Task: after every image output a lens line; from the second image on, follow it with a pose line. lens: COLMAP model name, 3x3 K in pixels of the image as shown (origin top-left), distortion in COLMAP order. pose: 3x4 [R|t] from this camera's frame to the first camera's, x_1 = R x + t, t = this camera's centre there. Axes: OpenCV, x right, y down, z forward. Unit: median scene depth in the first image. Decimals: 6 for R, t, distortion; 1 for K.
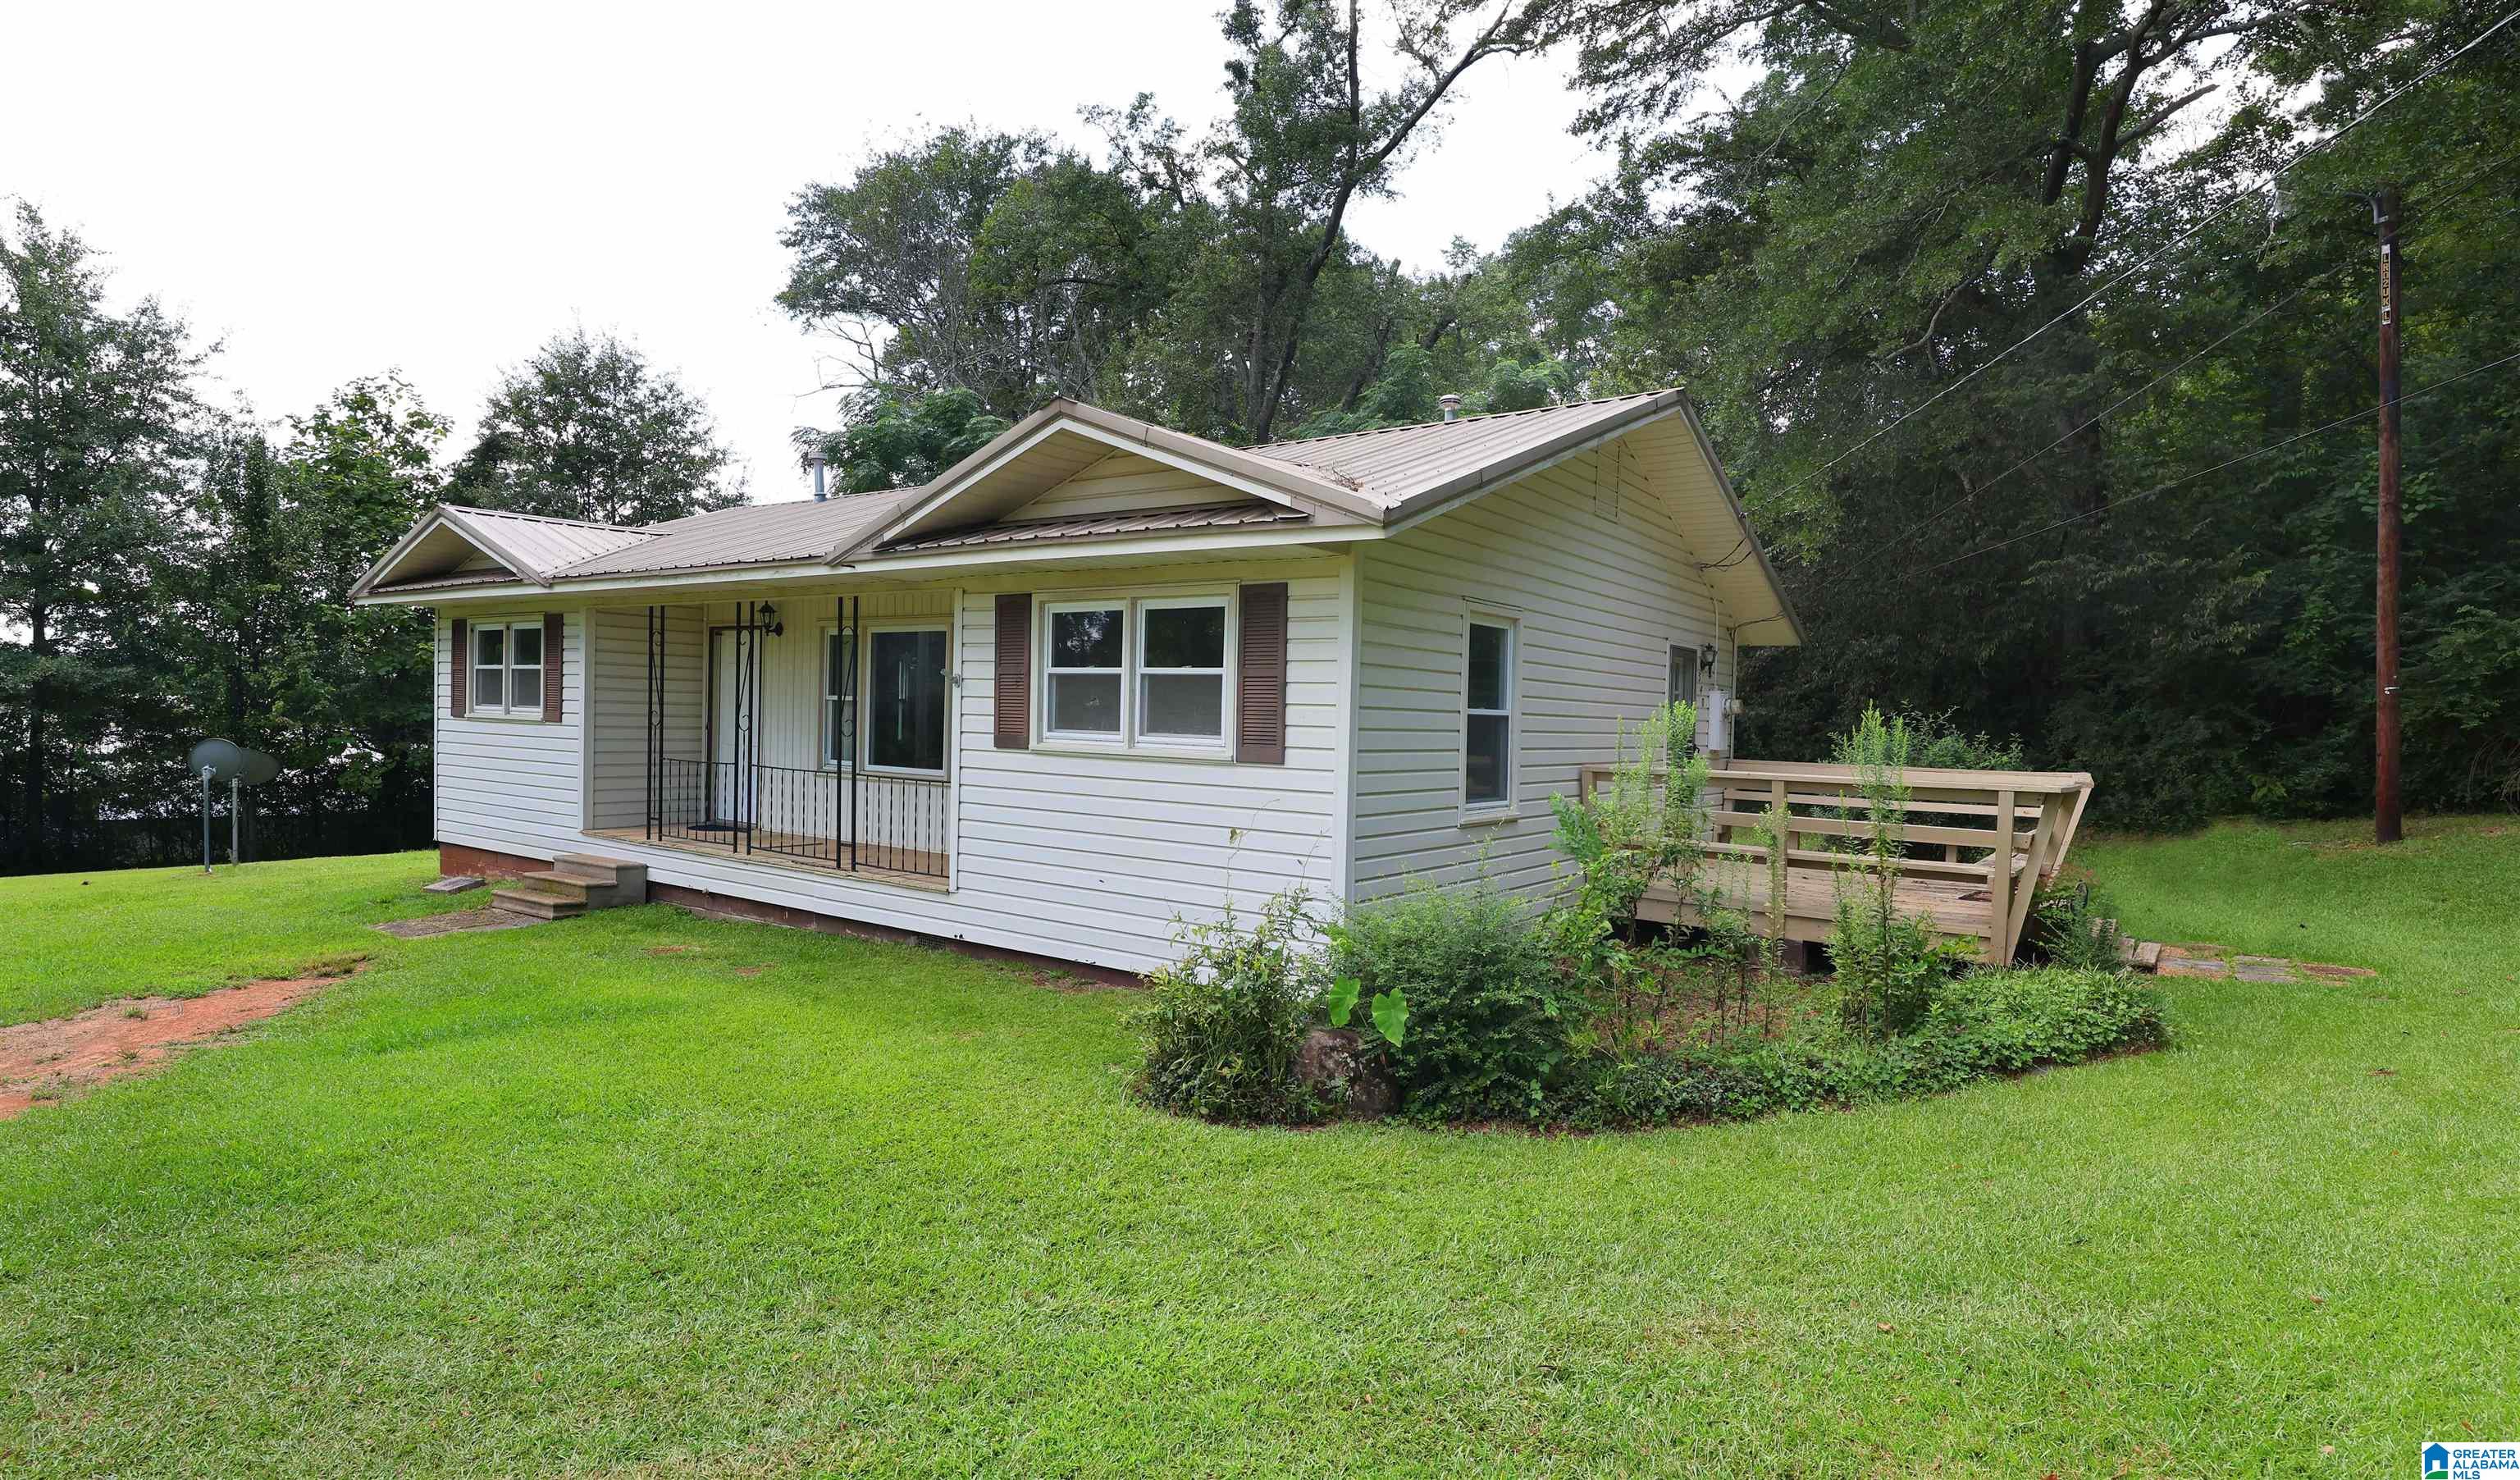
lens RADIAL K [[1281.2, 0, 1260.0], [0, 1281.2, 740.0], [0, 0, 1]] dist [0.010134, 0.000835]
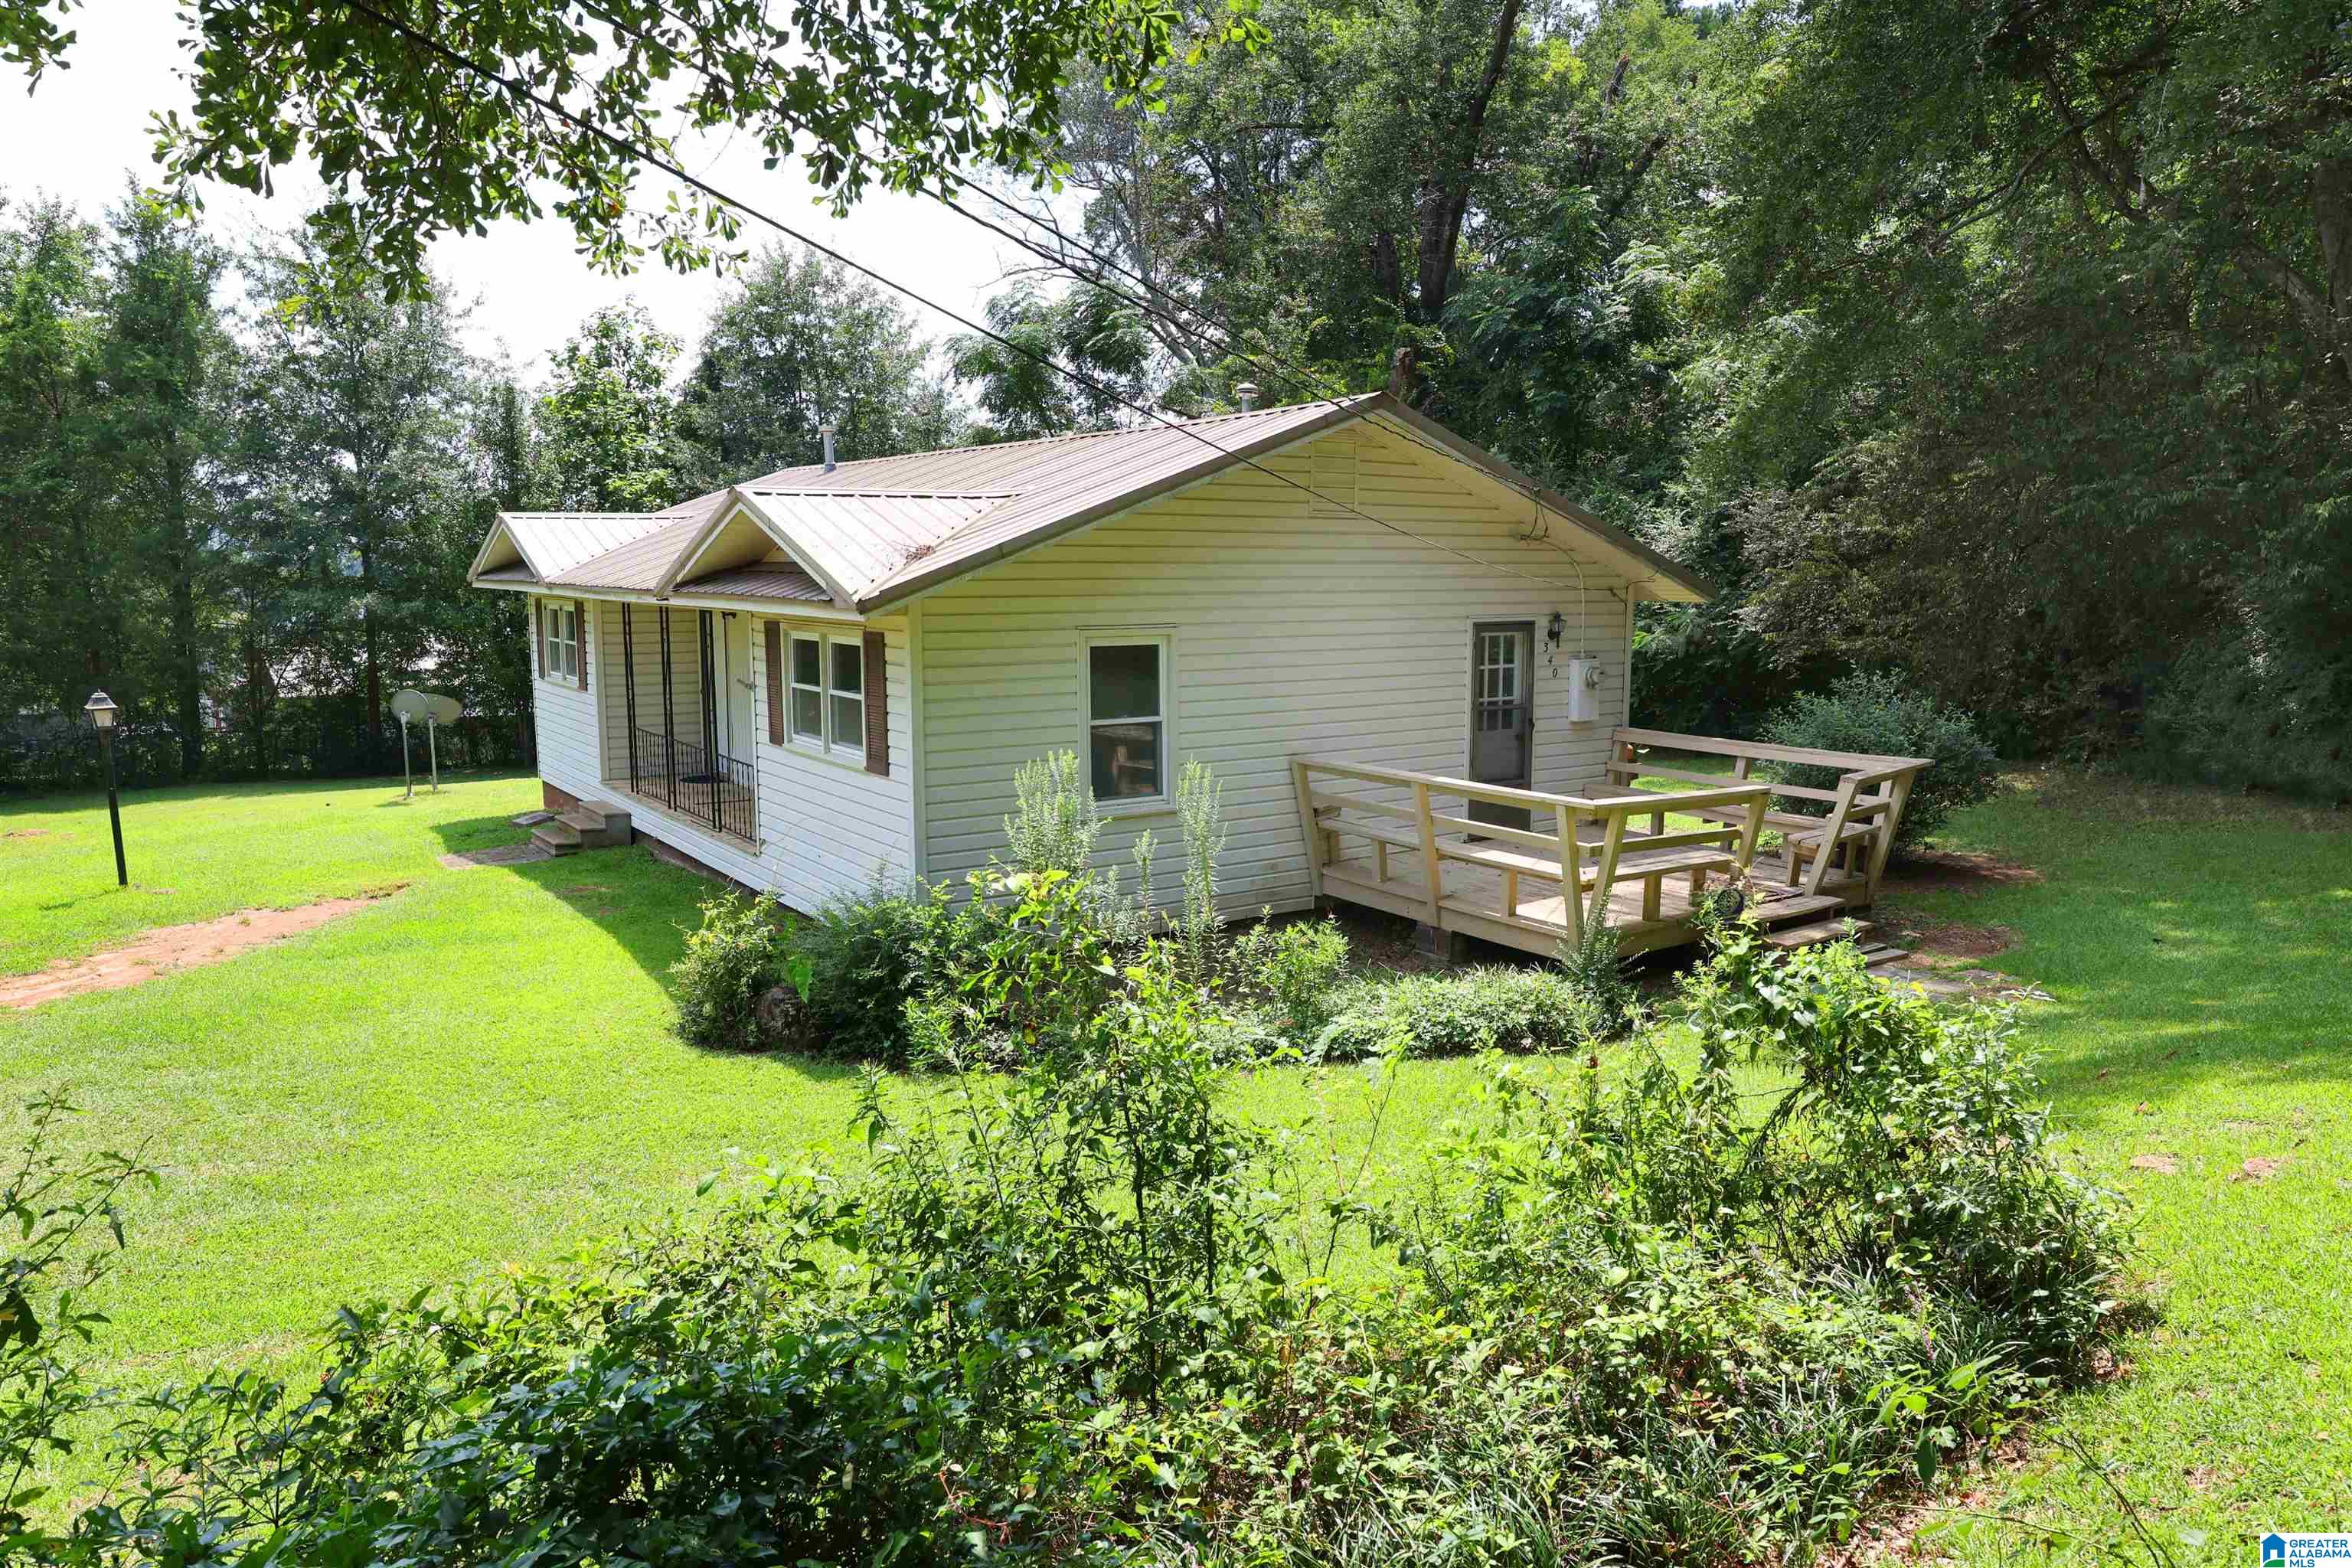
lens RADIAL K [[1543.2, 0, 1176.0], [0, 1543.2, 784.0], [0, 0, 1]] dist [-0.002488, 0.000029]
pose [[0.944385, 0.022629, -0.328062, 0.501876], [0.015674, 0.993398, 0.113641, -0.090765], [0.328467, -0.112463, 0.937796, -0.213353]]
